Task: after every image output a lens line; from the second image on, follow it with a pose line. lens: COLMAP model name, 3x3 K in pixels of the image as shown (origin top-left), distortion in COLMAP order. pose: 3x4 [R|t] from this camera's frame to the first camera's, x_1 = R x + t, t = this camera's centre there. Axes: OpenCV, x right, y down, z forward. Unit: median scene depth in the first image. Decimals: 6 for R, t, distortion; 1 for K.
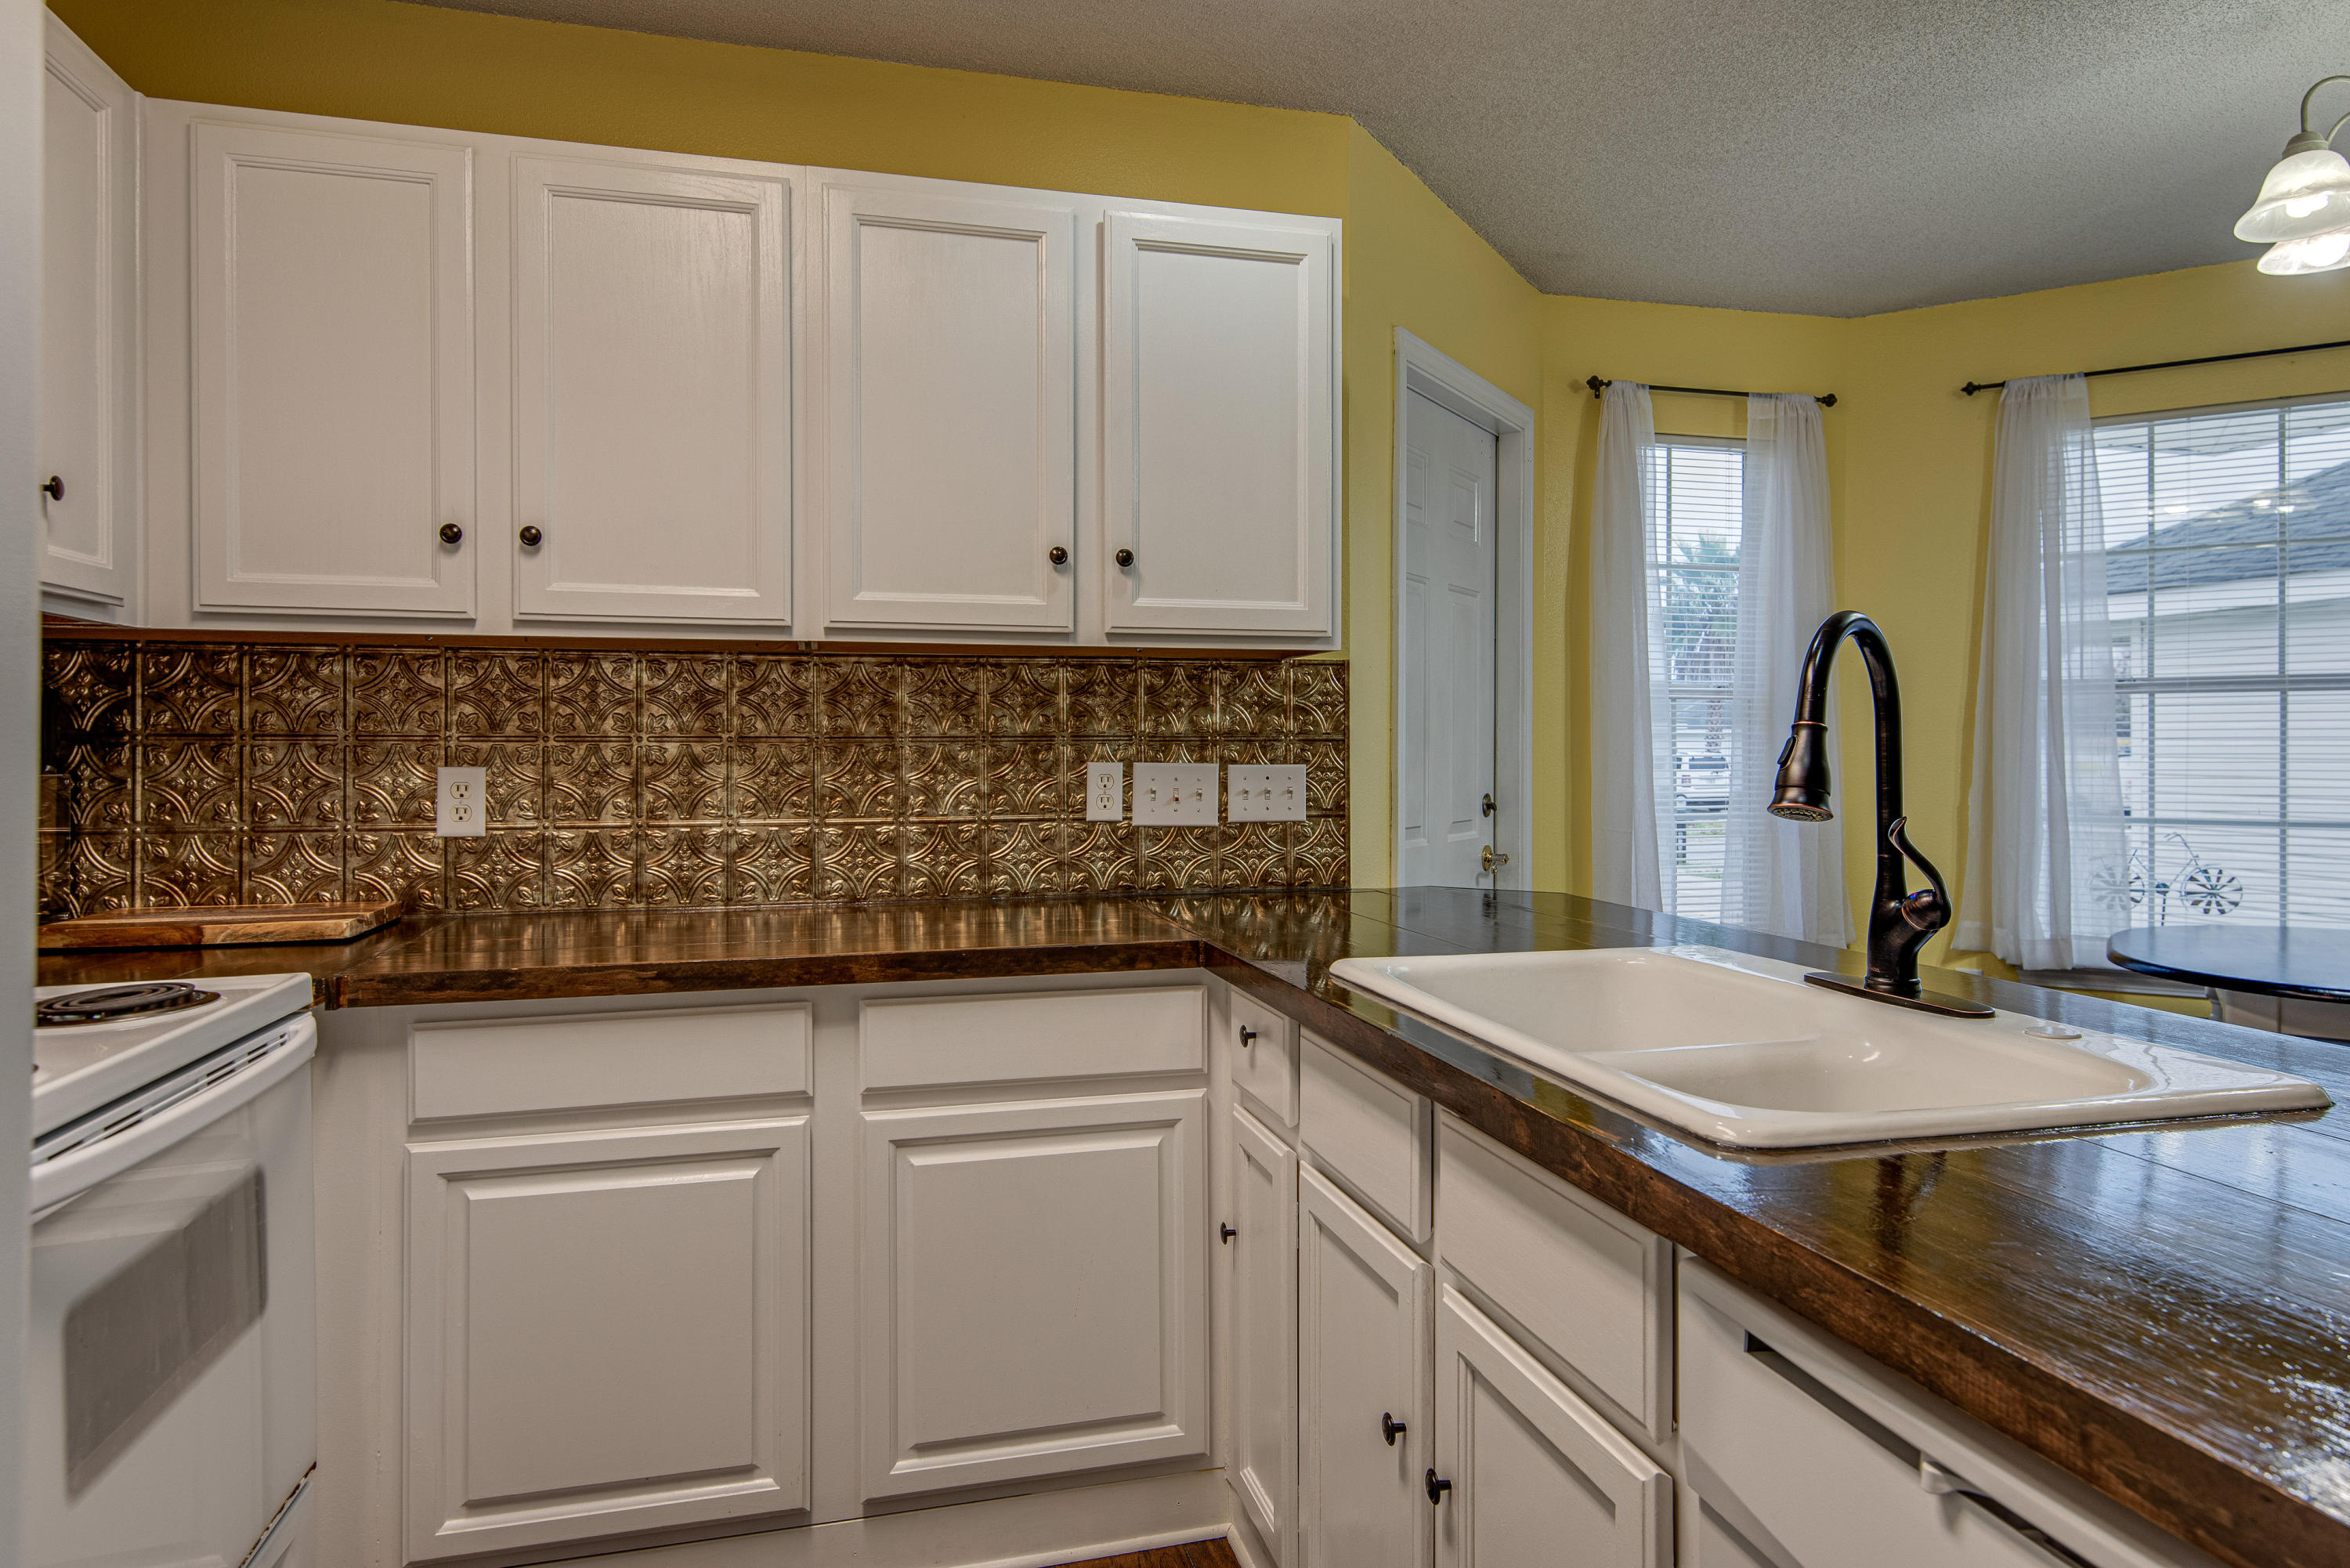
lens RADIAL K [[1317.4, 0, 1105.2], [0, 1317.4, 744.9], [0, 0, 1]] dist [0.015324, -0.000093]
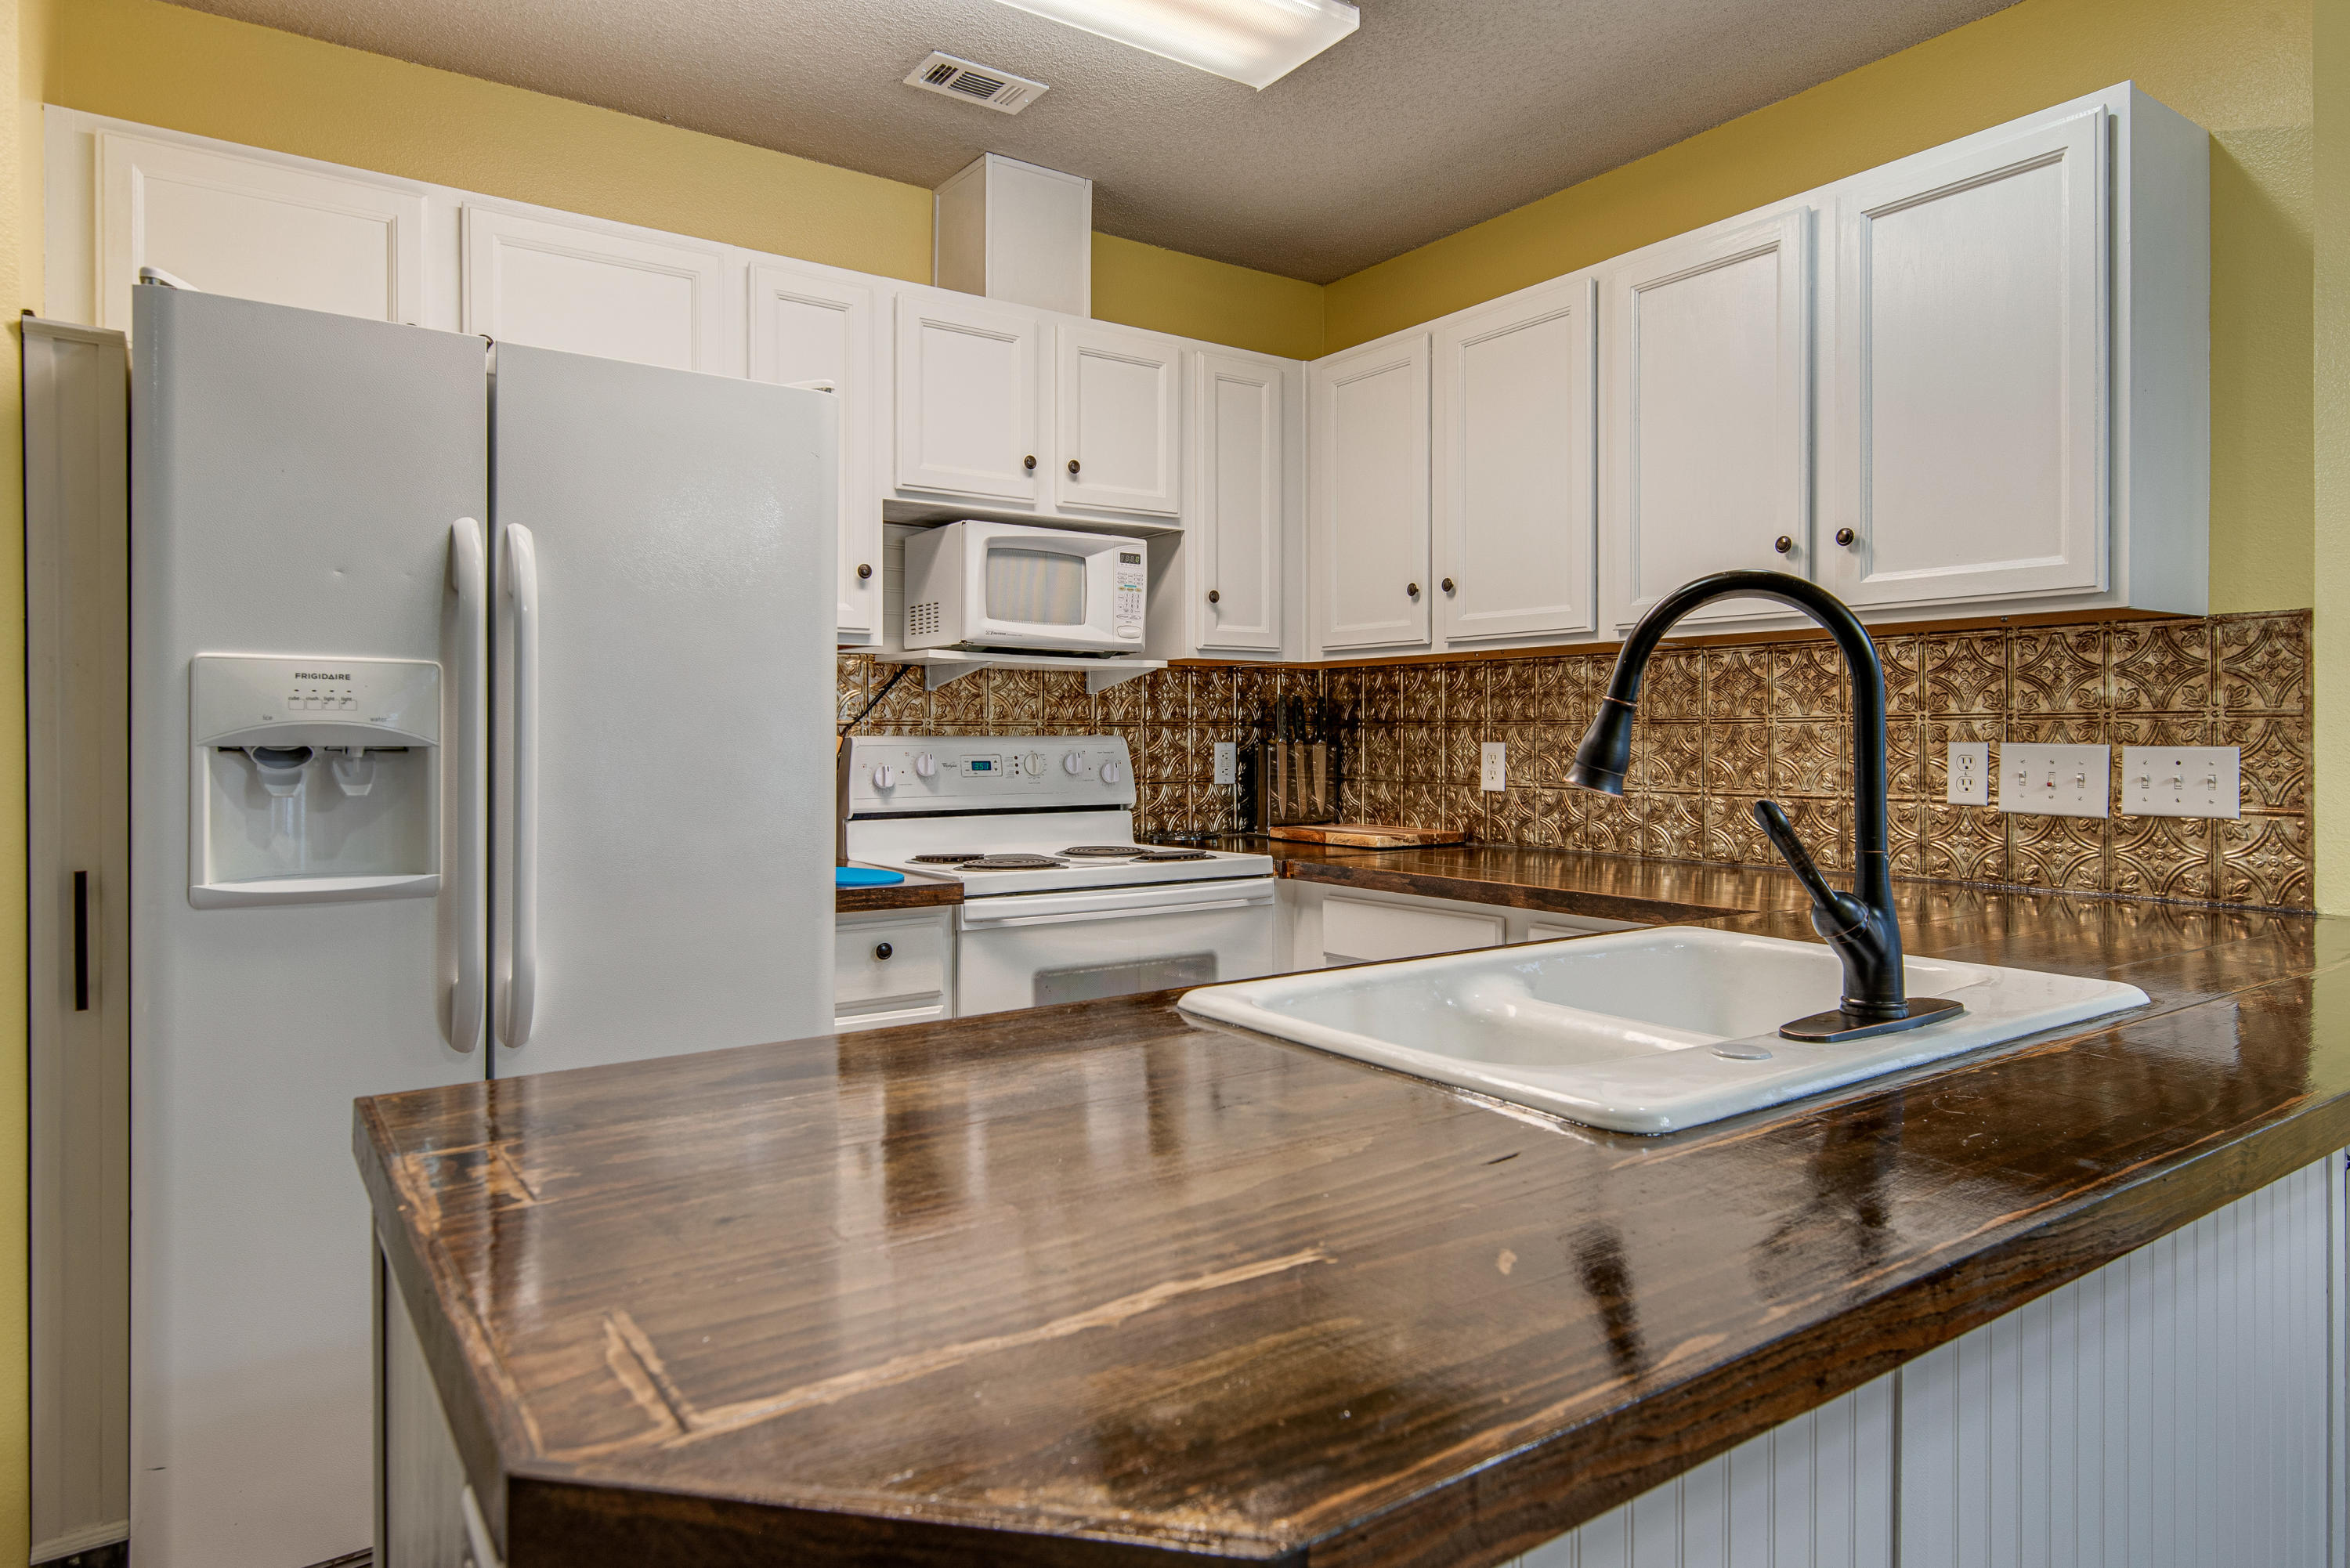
lens RADIAL K [[1374.8, 0, 1181.0], [0, 1374.8, 743.9], [0, 0, 1]] dist [0.002110, 0.004717]
pose [[0.366900, 0.004917, -0.930248, 0.750835], [-0.000432, 0.999987, 0.005115, 0.010335], [0.930260, -0.001475, 0.366897, 0.128412]]
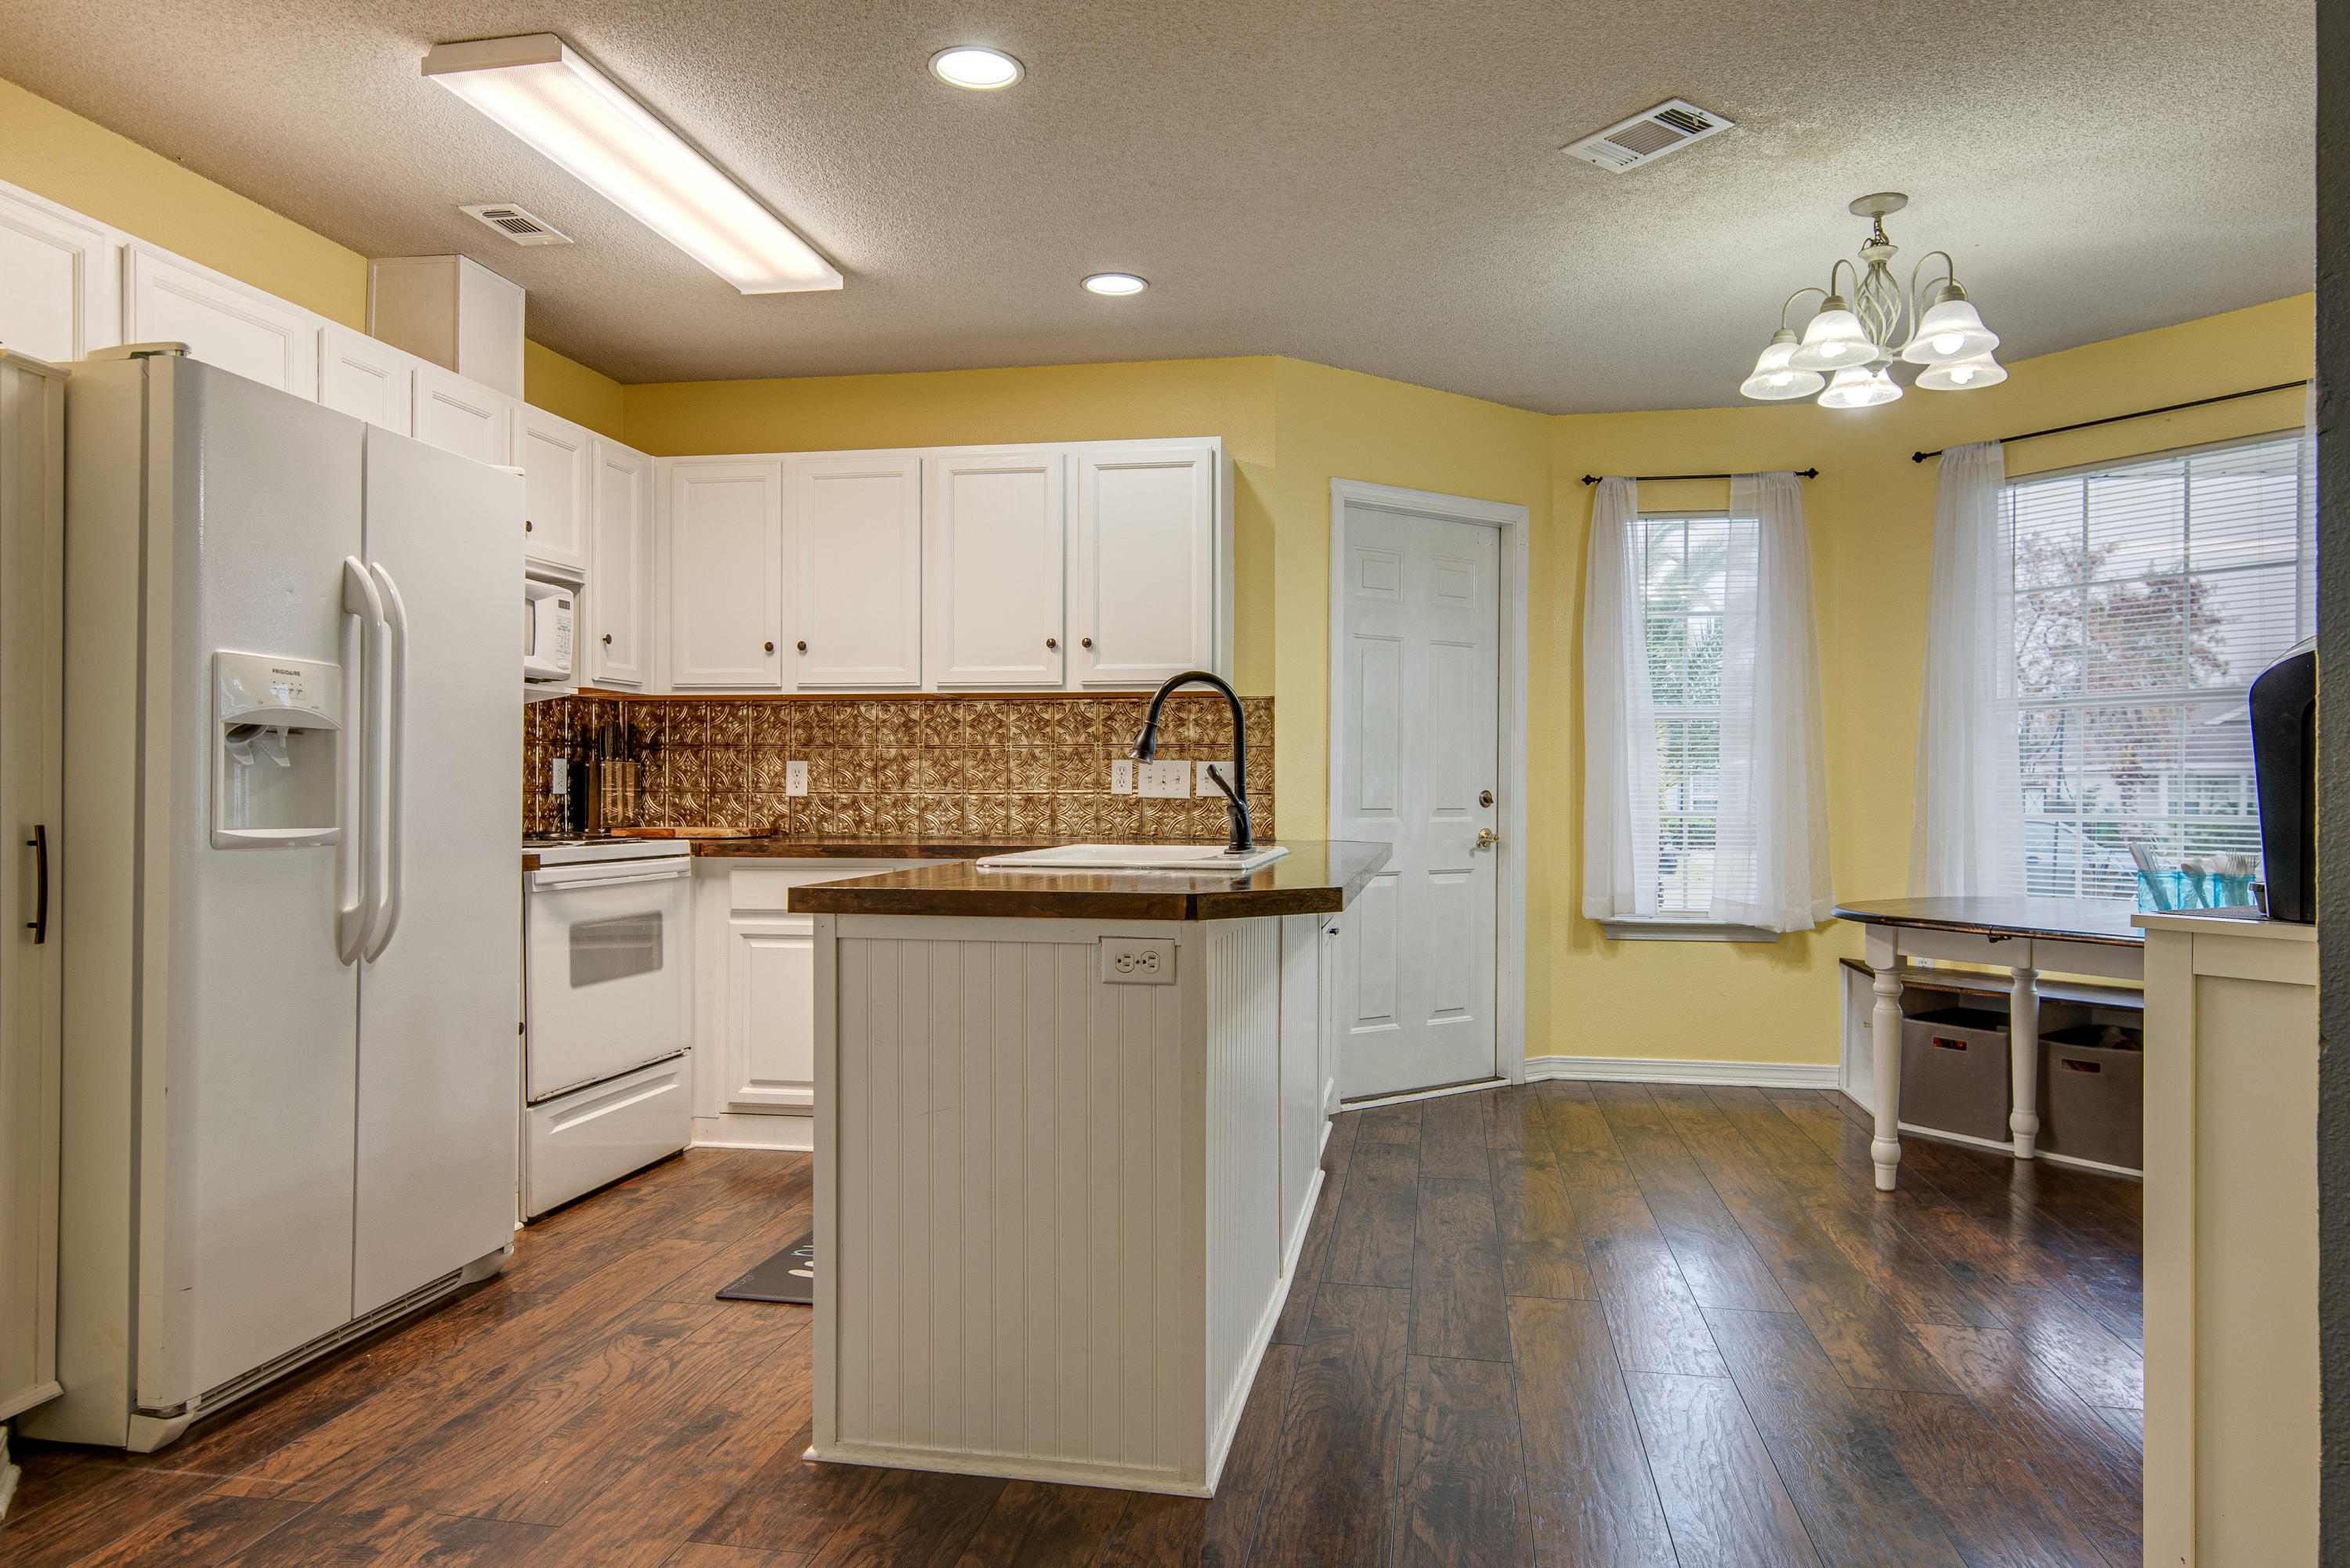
lens RADIAL K [[1417.6, 0, 1210.6], [0, 1417.6, 803.4], [0, 0, 1]] dist [0.015639, -0.004622]
pose [[0.917594, 0.007688, -0.397444, 0.882648], [-0.004958, 0.999957, 0.007895, 0.057875], [0.397487, -0.005274, 0.917593, -0.668091]]
